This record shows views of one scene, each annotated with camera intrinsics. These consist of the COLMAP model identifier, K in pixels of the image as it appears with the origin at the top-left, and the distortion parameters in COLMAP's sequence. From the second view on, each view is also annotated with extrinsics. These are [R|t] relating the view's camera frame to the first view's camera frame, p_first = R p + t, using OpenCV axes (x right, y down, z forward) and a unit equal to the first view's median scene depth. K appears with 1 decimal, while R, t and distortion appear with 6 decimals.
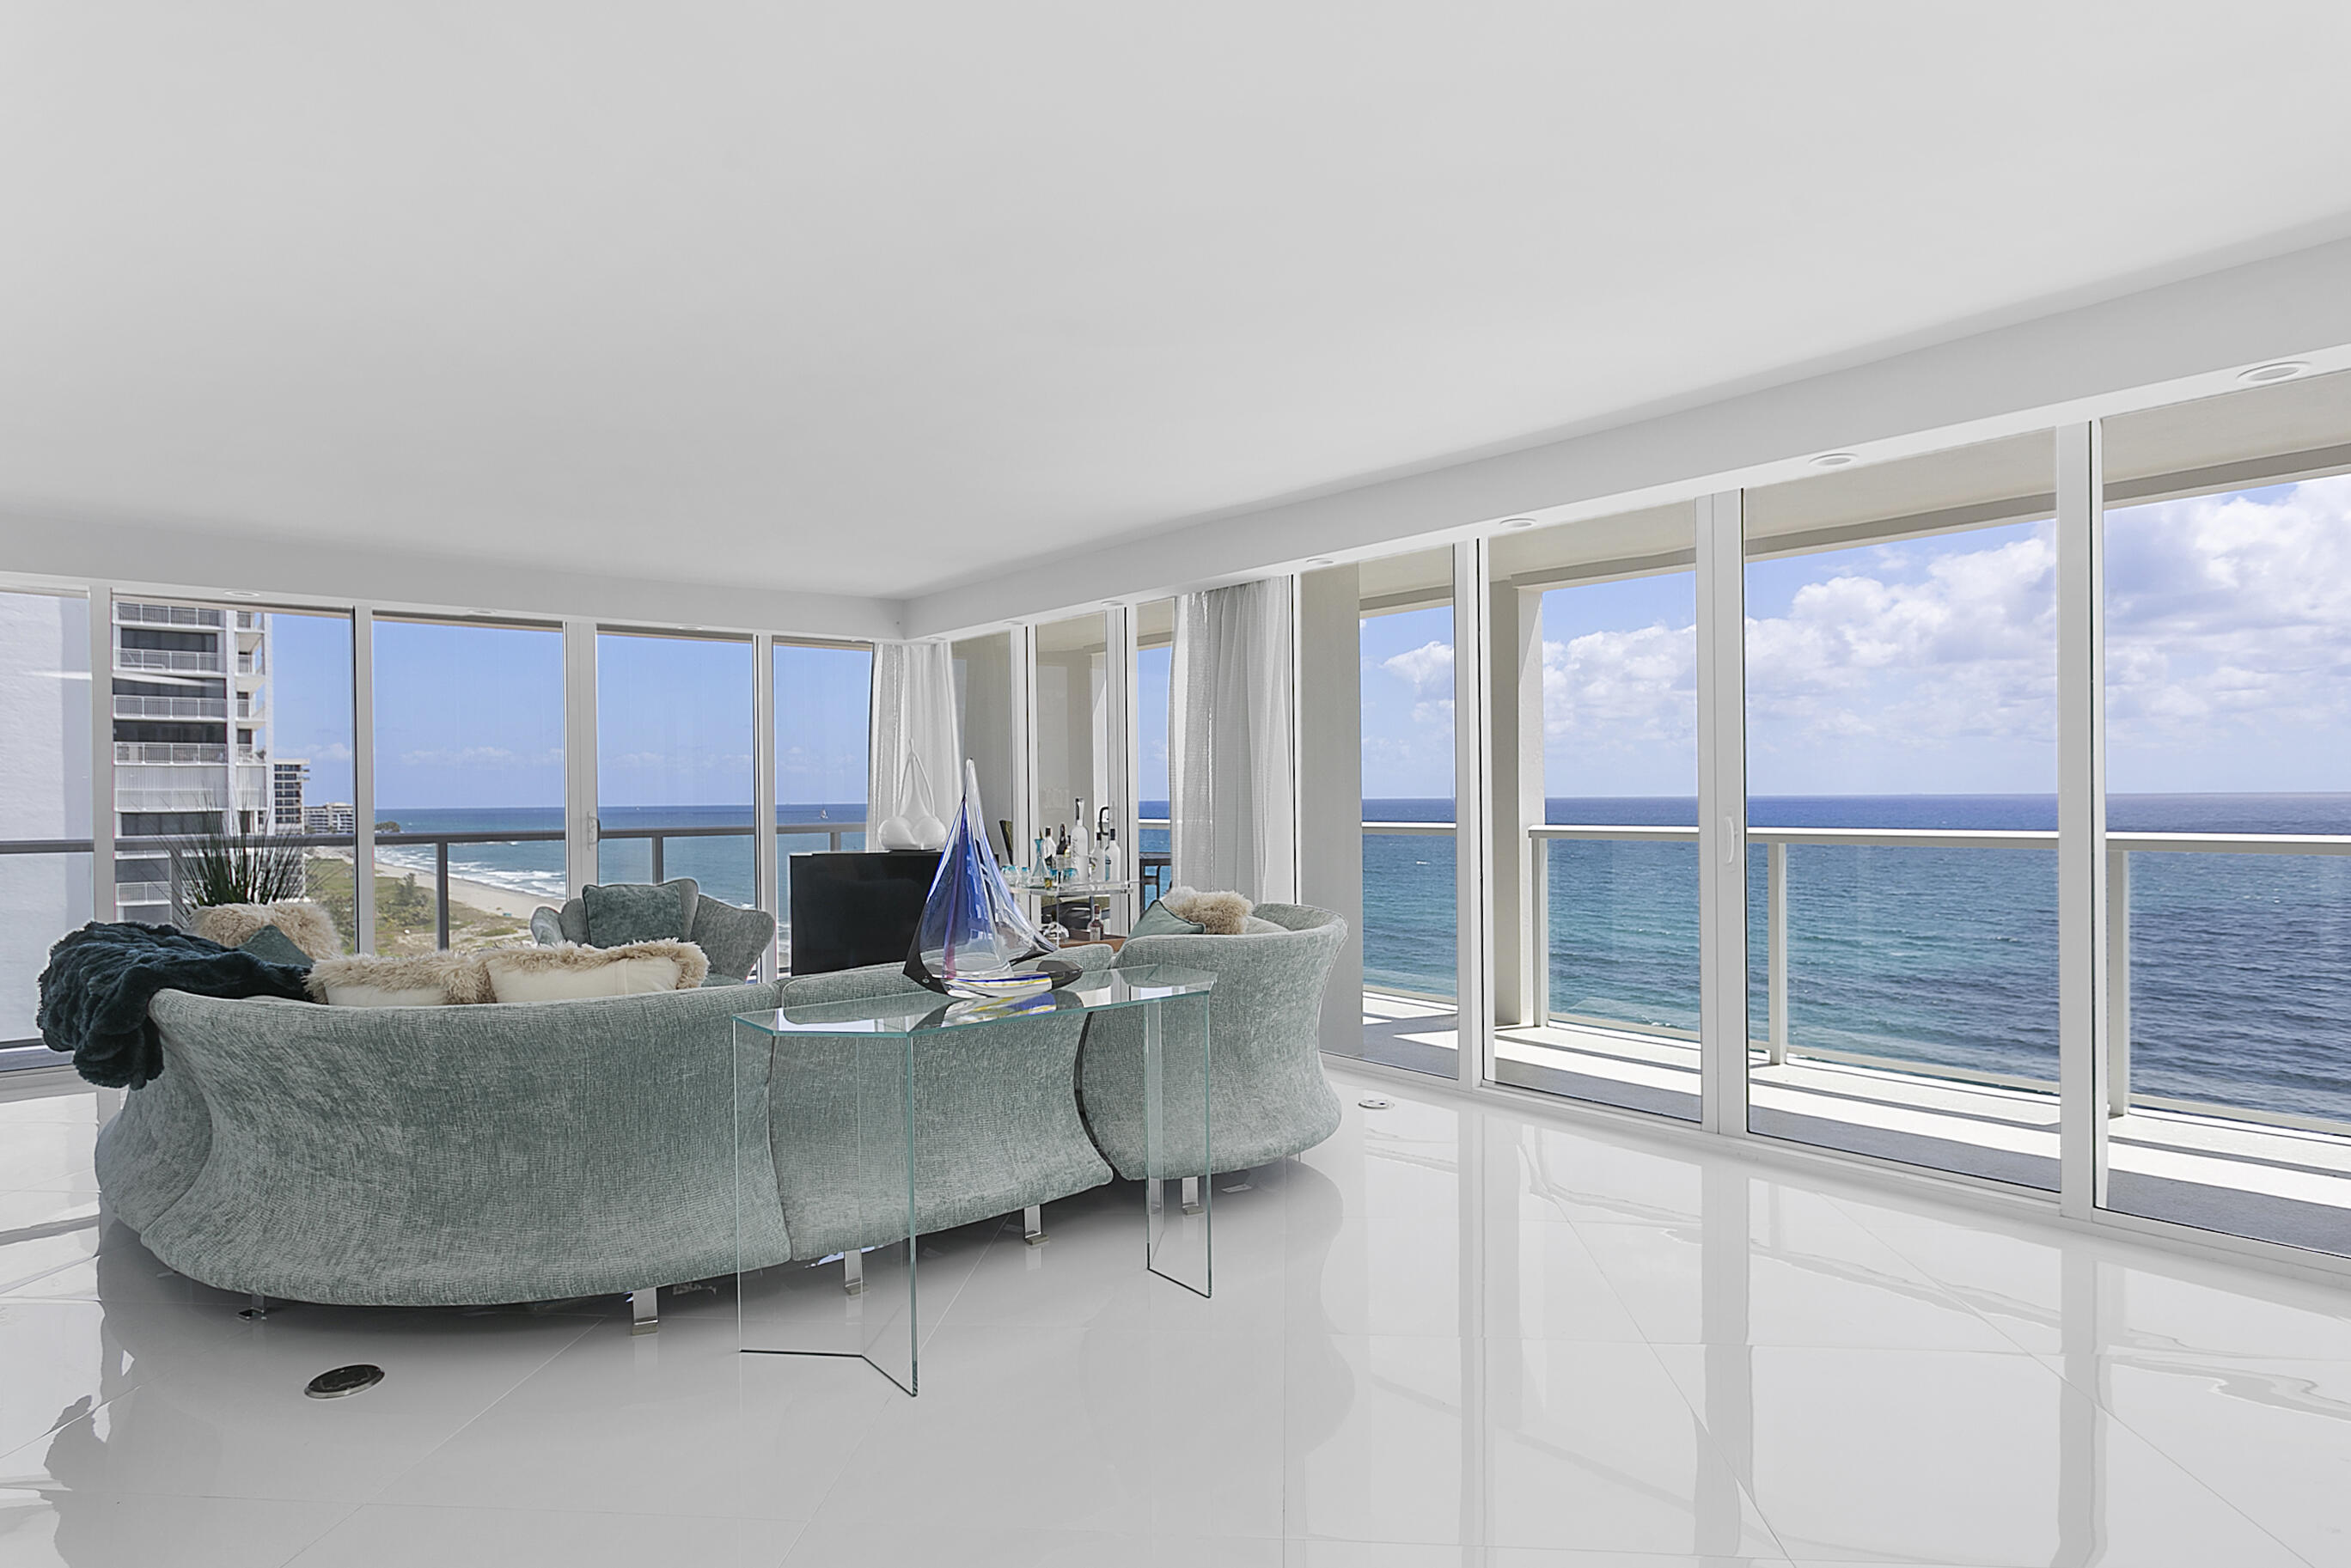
lens RADIAL K [[1340.7, 0, 1242.7], [0, 1340.7, 801.6], [0, 0, 1]] dist [0.043952, 0.000708]
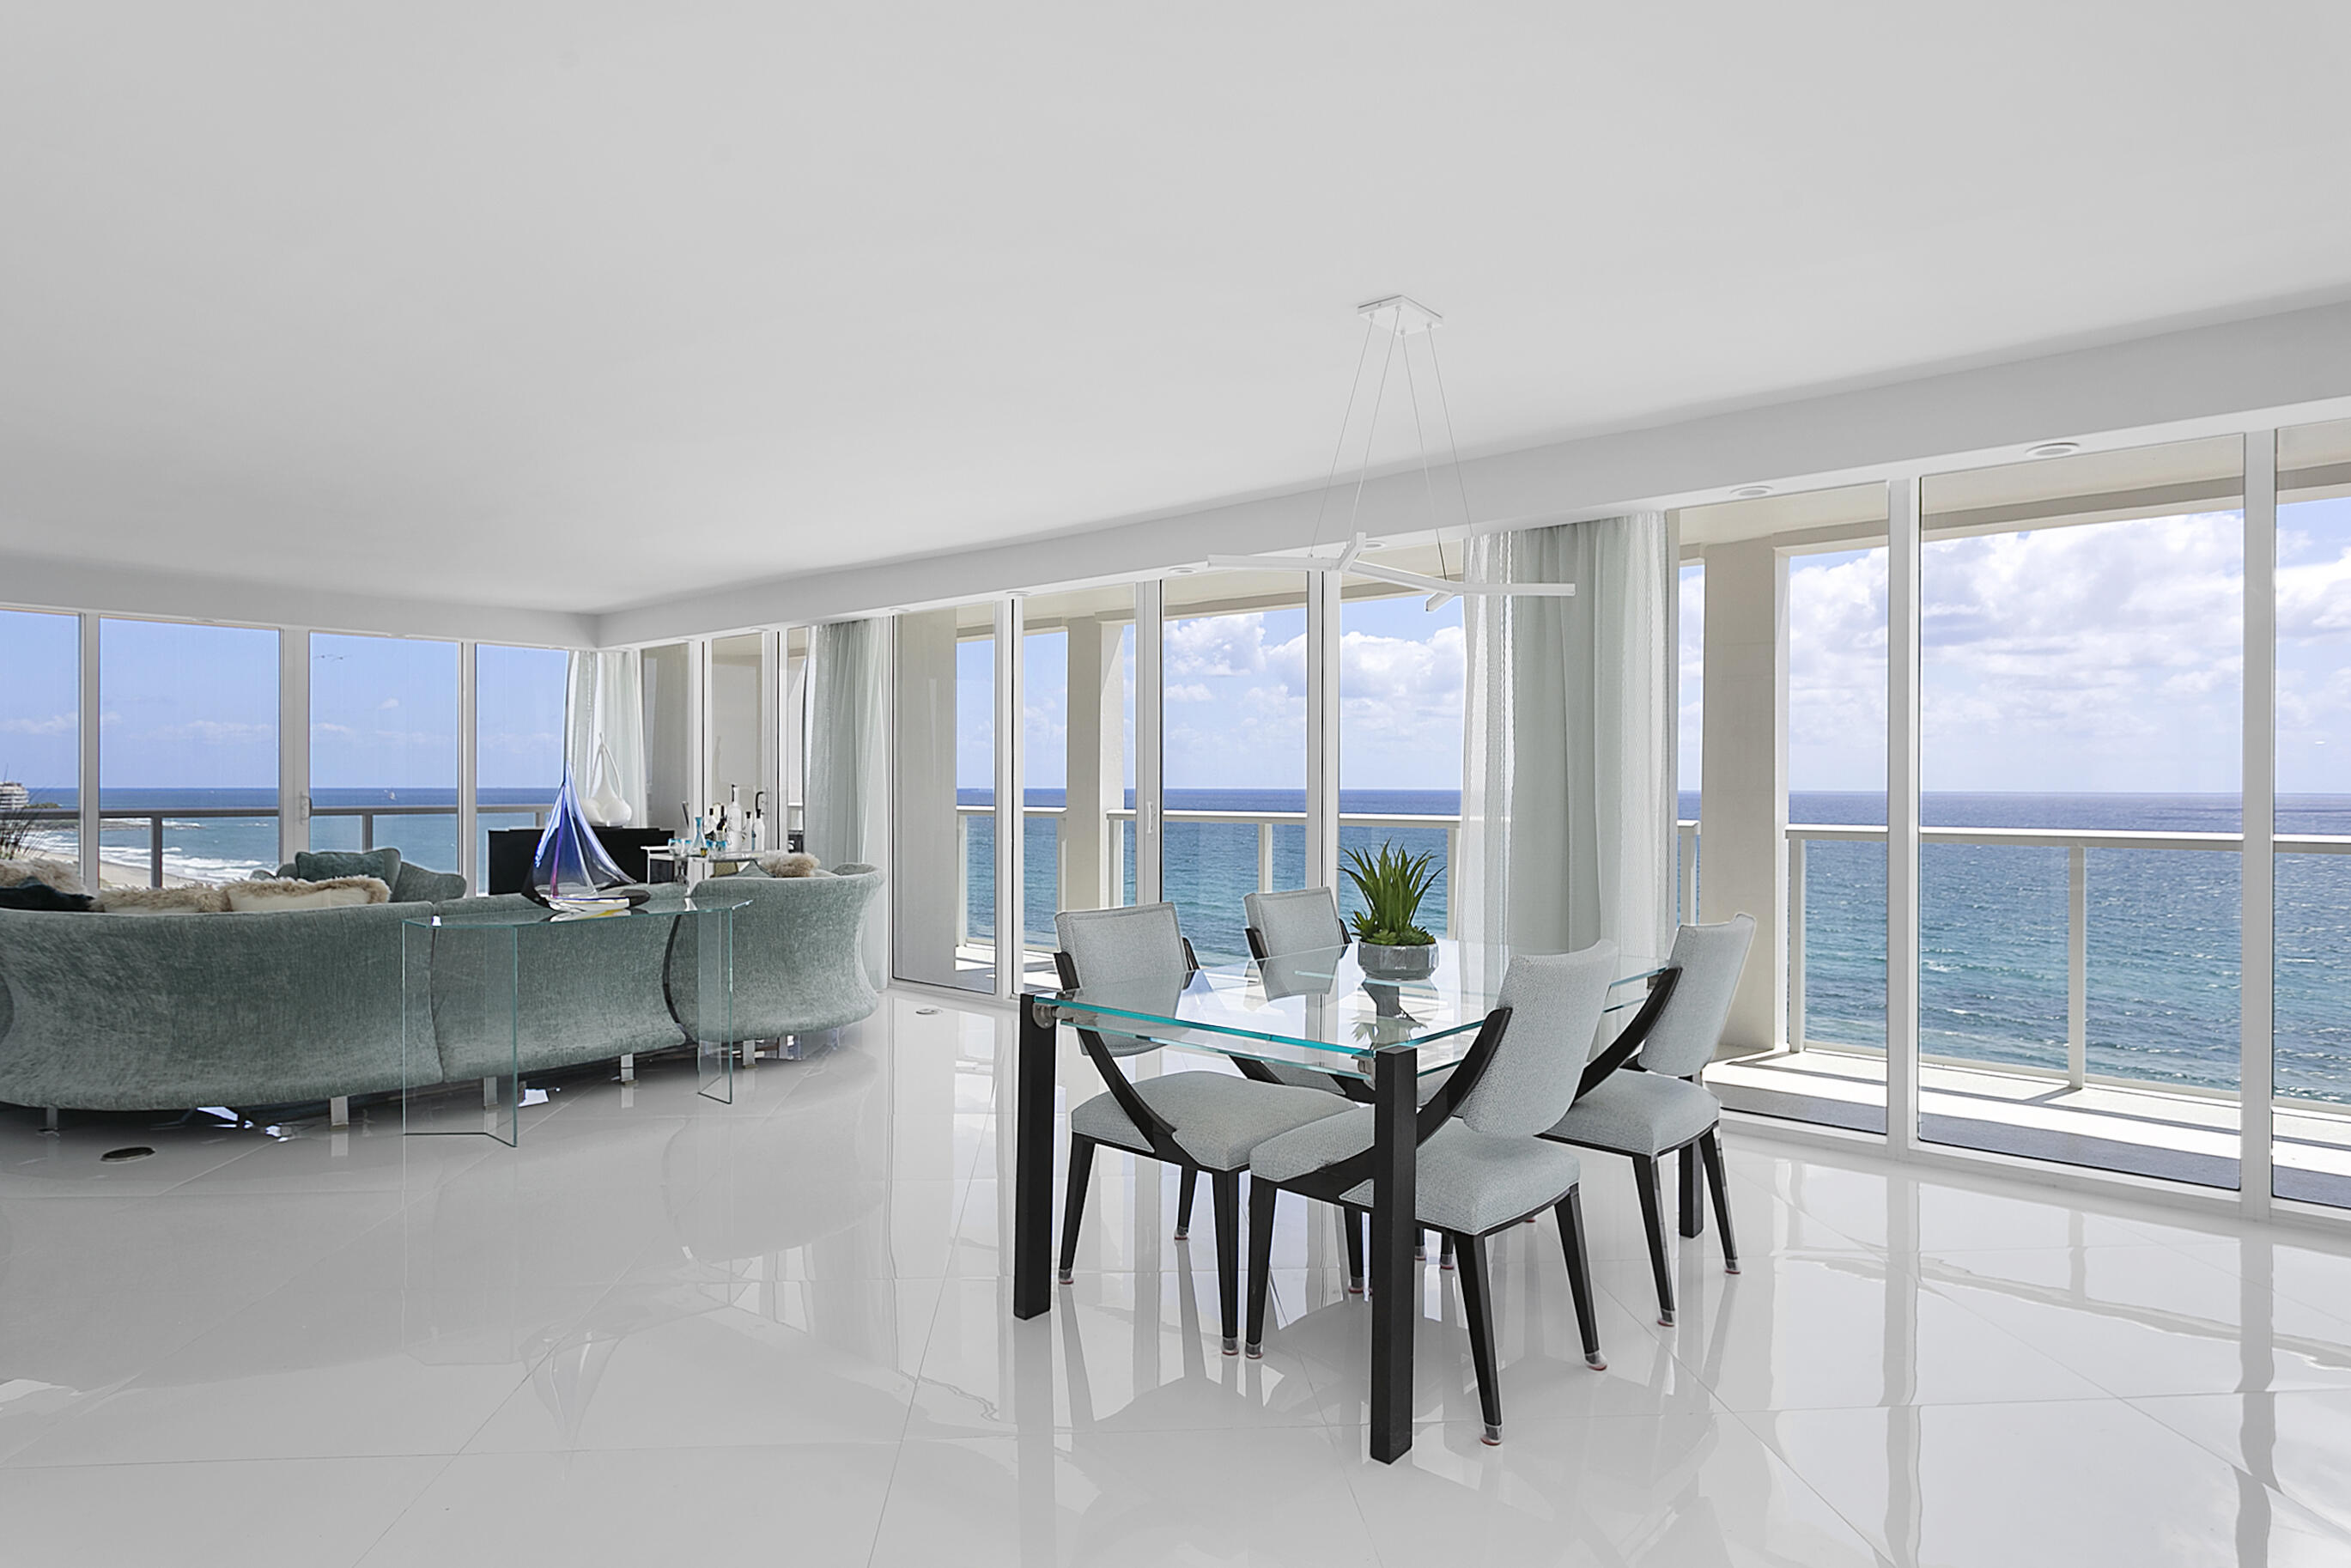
lens RADIAL K [[1340.8, 0, 1187.3], [0, 1340.8, 777.4], [0, 0, 1]] dist [0.043952, 0.000708]
pose [[0.991852, 0.011608, 0.126869, 0.265284], [-0.010311, 0.999888, -0.010876, 0.000289], [-0.126981, 0.009479, 0.991860, -0.561483]]
